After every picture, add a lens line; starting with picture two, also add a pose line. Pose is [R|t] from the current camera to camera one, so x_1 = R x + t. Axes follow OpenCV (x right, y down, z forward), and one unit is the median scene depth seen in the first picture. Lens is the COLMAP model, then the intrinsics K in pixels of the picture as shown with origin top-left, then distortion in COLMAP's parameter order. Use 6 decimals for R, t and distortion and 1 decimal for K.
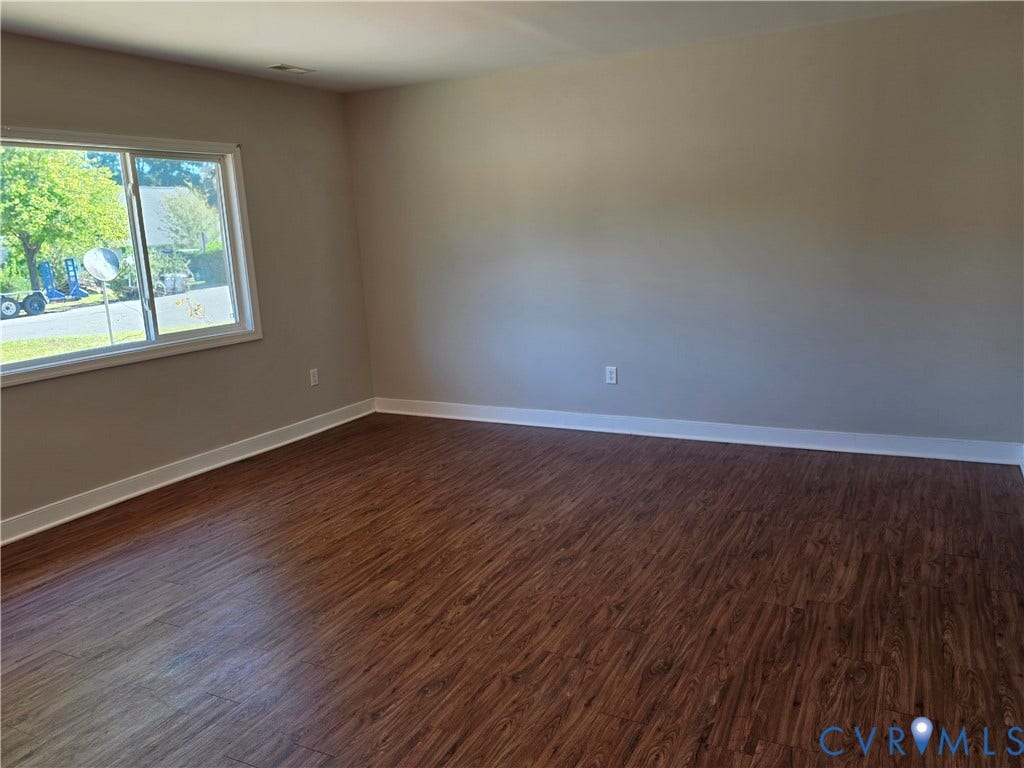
lens RADIAL K [[801.2, 0, 511.5], [0, 801.2, 380.1], [0, 0, 1]] dist [0.051723, -0.030742]
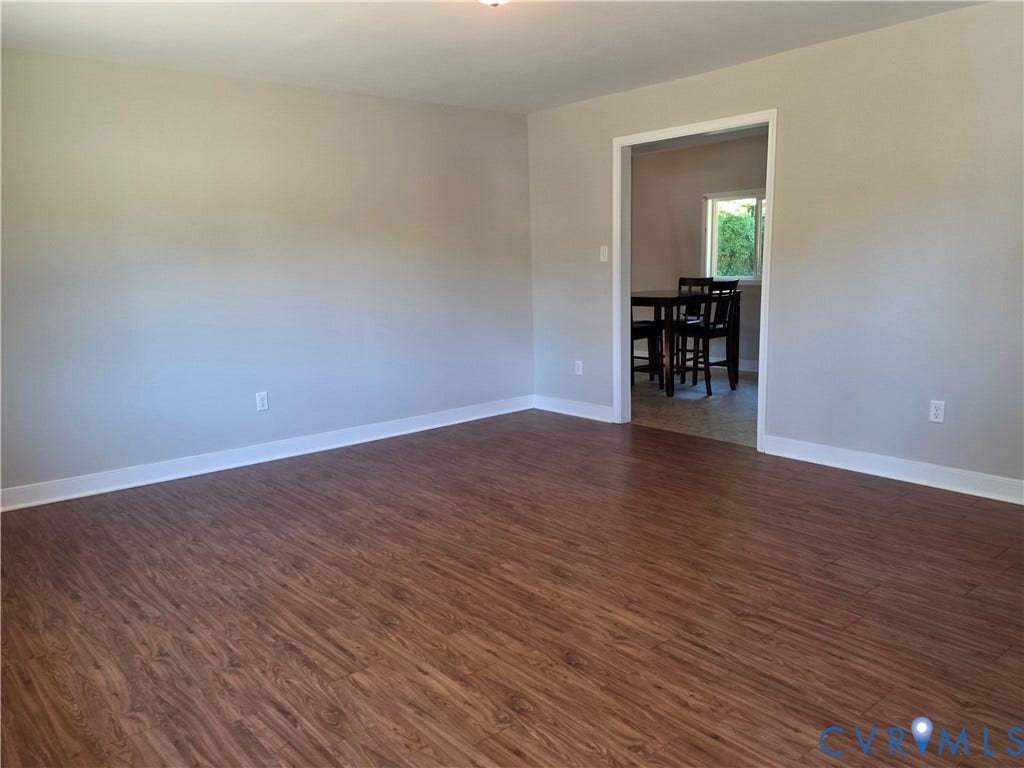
lens RADIAL K [[801.2, 0, 510.4], [0, 801.2, 387.3], [0, 0, 1]] dist [0.051723, -0.030742]
pose [[0.394132, -0.120280, 0.911149, -0.917228], [0.195744, 0.979638, 0.044649, -0.012513], [-0.897967, 0.160754, 0.409651, 0.472555]]
